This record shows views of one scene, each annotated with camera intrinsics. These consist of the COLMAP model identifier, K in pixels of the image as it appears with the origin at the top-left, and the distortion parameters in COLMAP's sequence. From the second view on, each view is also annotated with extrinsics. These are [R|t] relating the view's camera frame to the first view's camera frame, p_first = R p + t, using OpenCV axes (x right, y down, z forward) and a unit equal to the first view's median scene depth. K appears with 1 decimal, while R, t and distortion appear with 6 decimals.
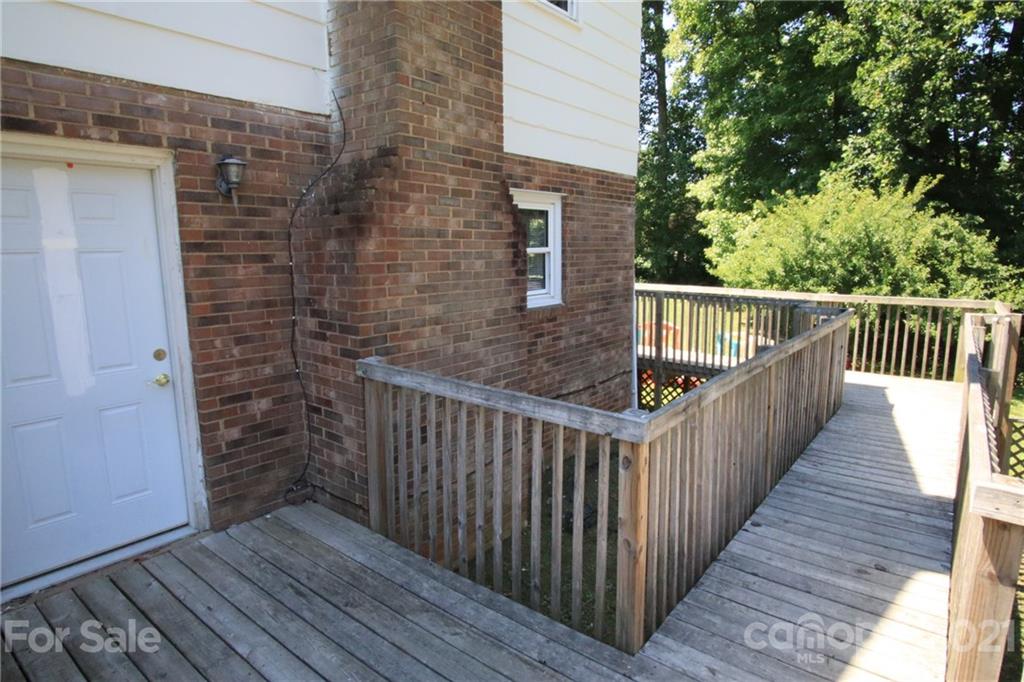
lens RADIAL K [[576.7, 0, 523.2], [0, 576.7, 344.4], [0, 0, 1]] dist [-0.024580, 0.002004]
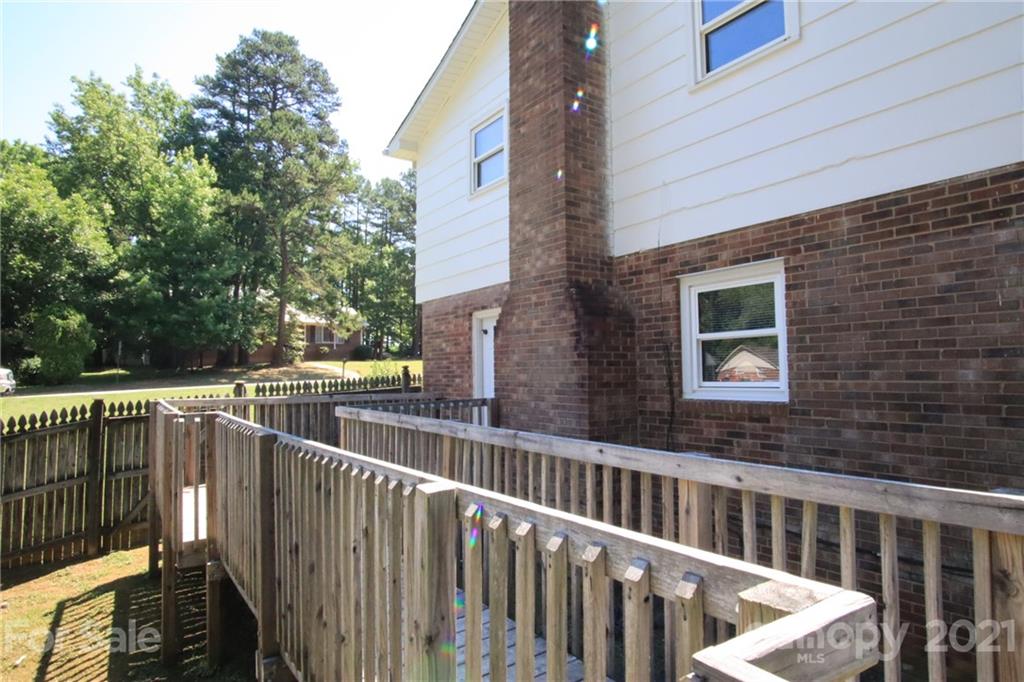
lens RADIAL K [[576.7, 0, 523.2], [0, 576.7, 344.4], [0, 0, 1]] dist [-0.024580, 0.002004]
pose [[-0.273832, -0.035615, -0.961118, 1.221722], [-0.147108, 0.989106, 0.005260, -0.138371], [0.950461, 0.142828, -0.276088, 1.235337]]
